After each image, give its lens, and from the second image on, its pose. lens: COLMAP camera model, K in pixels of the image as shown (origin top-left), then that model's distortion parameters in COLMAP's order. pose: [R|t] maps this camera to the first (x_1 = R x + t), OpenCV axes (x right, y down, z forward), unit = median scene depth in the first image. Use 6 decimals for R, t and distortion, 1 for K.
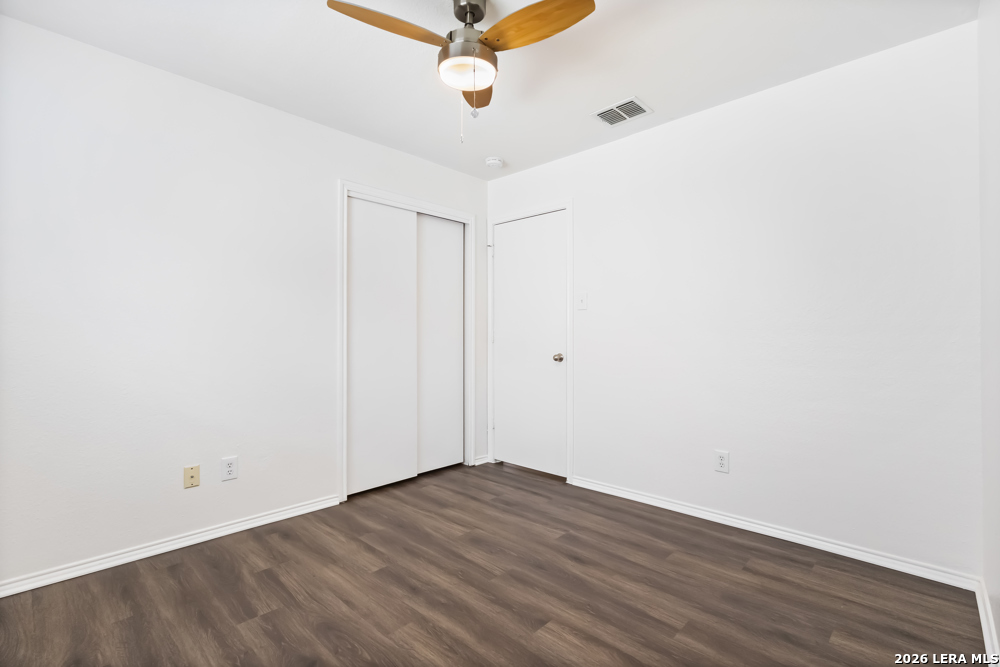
lens RADIAL K [[462.6, 0, 502.0], [0, 462.6, 334.6], [0, 0, 1]] dist [0.000978, 0.000869]
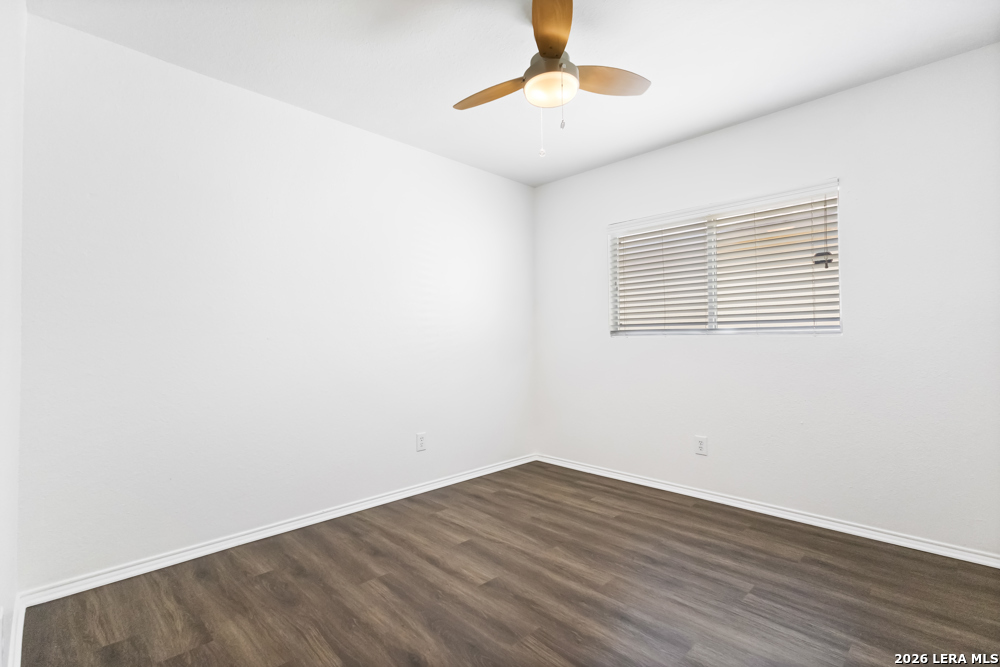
lens RADIAL K [[462.6, 0, 496.7], [0, 462.6, 336.7], [0, 0, 1]] dist [0.000978, 0.000869]
pose [[-0.999373, 0.008366, 0.034417, 0.018493], [0.008071, 0.999930, -0.008704, 0.014756], [-0.034487, -0.008420, -0.999370, 1.982448]]
